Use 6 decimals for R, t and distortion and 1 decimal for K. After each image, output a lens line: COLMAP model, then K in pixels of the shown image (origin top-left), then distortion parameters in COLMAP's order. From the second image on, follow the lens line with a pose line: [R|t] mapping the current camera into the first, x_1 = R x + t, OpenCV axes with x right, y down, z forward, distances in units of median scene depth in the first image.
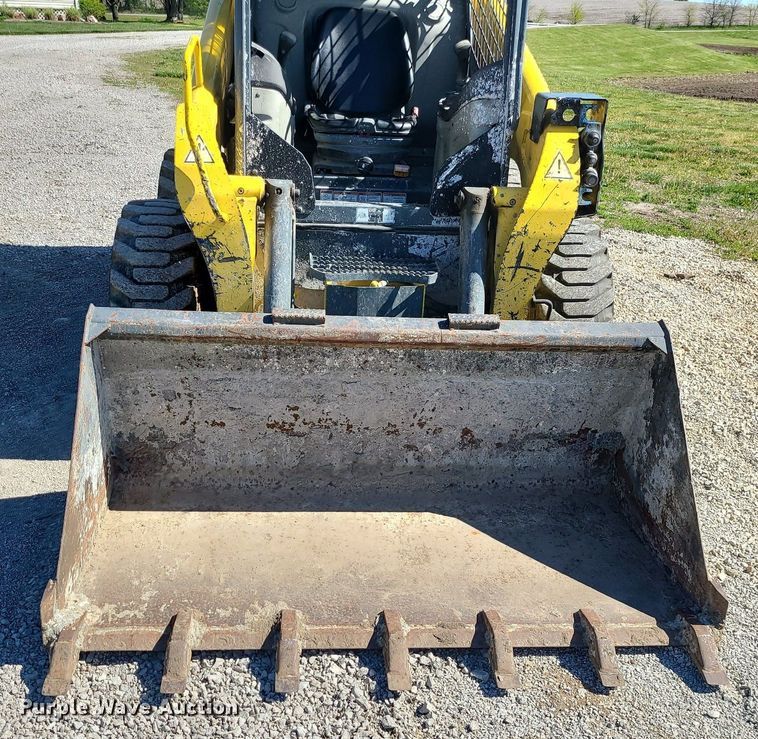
lens RADIAL K [[881.9, 0, 368.4], [0, 881.9, 427.1], [0, 0, 1]] dist [0.062584, 0.000000]
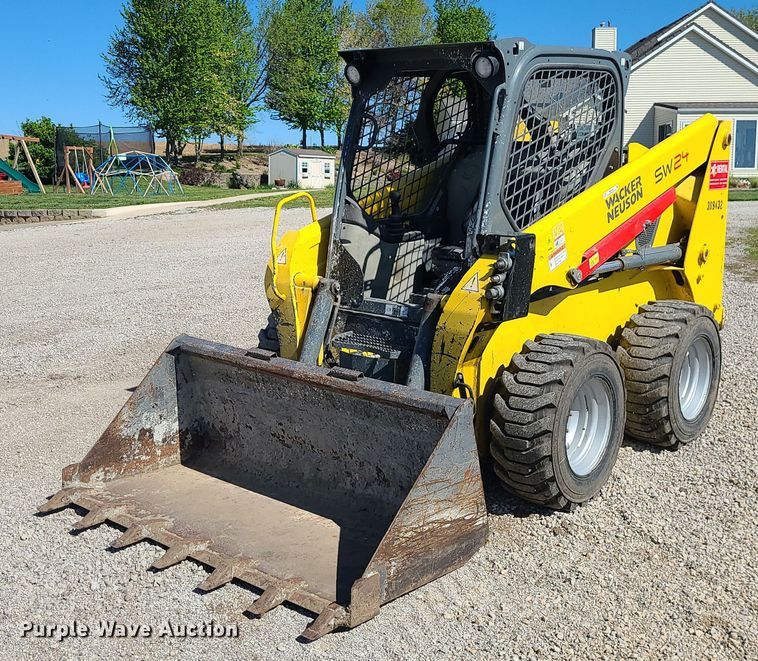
lens RADIAL K [[976.4, 0, 326.8], [0, 976.4, 313.4], [0, 0, 1]] dist [0.051866, 0.000000]
pose [[0.685509, 0.087585, -0.722777, 1.098814], [-0.297905, 0.939572, -0.168689, 0.055572], [0.664326, 0.330957, 0.670178, -0.089322]]
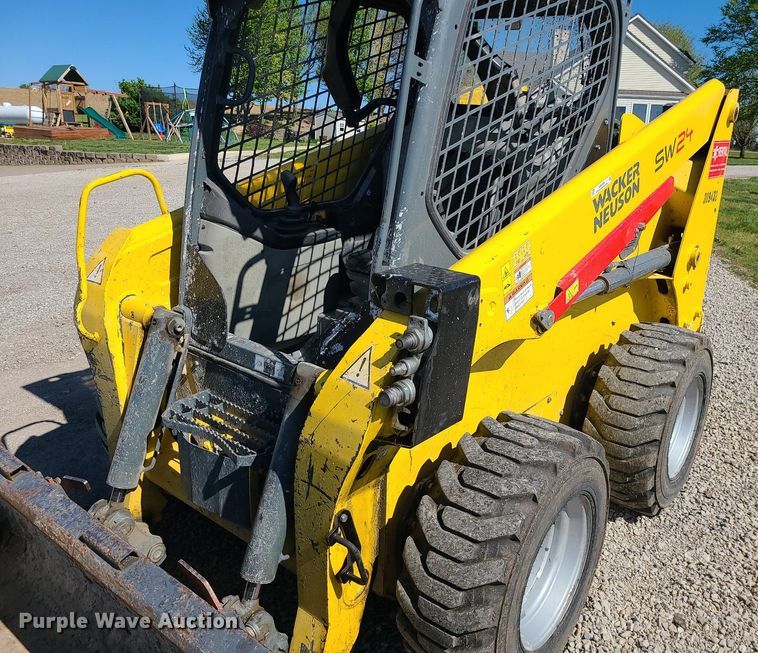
lens RADIAL K [[656.4, 0, 428.7], [0, 656.4, 320.9], [0, 0, 1]] dist [0.054972, -0.013845]
pose [[0.747871, 0.191622, -0.635587, 0.569144], [-0.302646, 0.950564, -0.069528, -0.304931], [0.590843, 0.244356, 0.768892, 0.620454]]
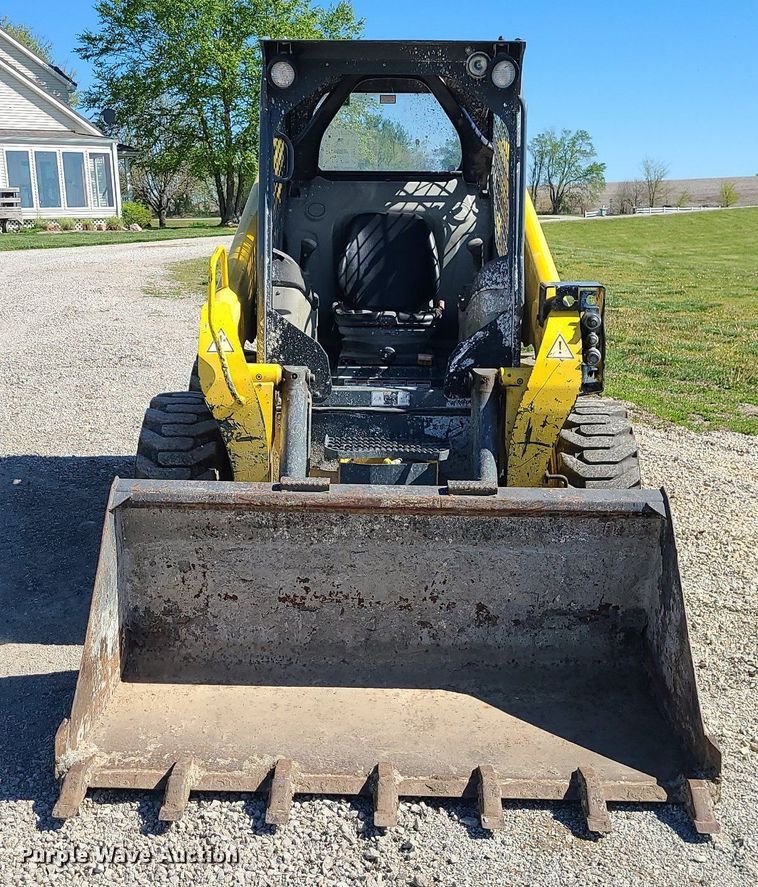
lens RADIAL K [[1181.0, 0, 340.1], [0, 1181.0, 421.3], [0, 0, 1]] dist [0.090757, 0.000000]
pose [[0.993587, -0.020980, -0.111106, 0.108668], [-0.007715, 0.967765, -0.251736, 0.140804], [0.112806, 0.250979, 0.961397, -0.338411]]
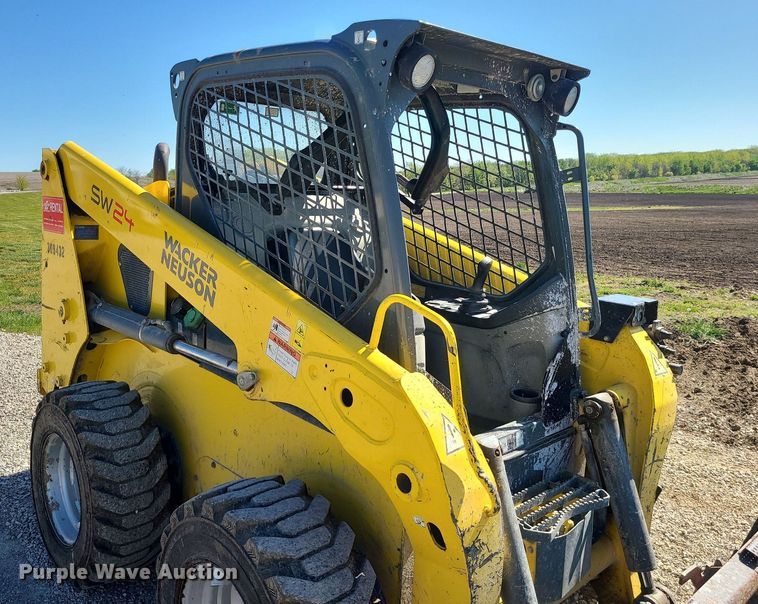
lens RADIAL K [[666.2, 0, 343.1], [0, 666.2, 282.0], [0, 0, 1]] dist [0.052131, 0.001724]
pose [[0.783094, -0.112920, 0.611566, -0.575792], [0.277954, 0.943243, -0.181752, -0.340423], [-0.556332, 0.312316, 0.770035, 0.541907]]
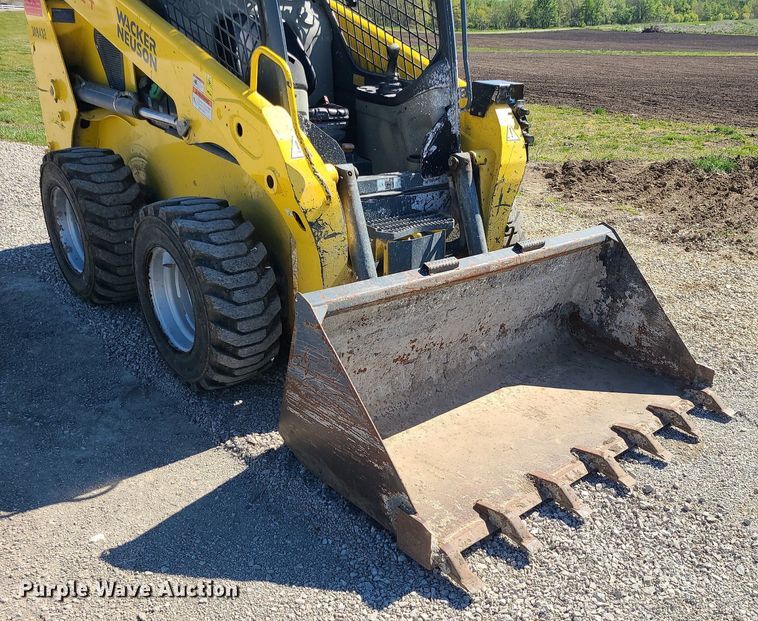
lens RADIAL K [[705.4, 0, 481.2], [0, 705.4, 364.6], [0, 0, 1]] dist [0.052589, -0.029091]
pose [[0.751231, -0.289281, 0.593269, -0.613903], [0.265529, 0.955352, 0.129608, -0.093101], [-0.604274, 0.060165, 0.794502, 0.131683]]
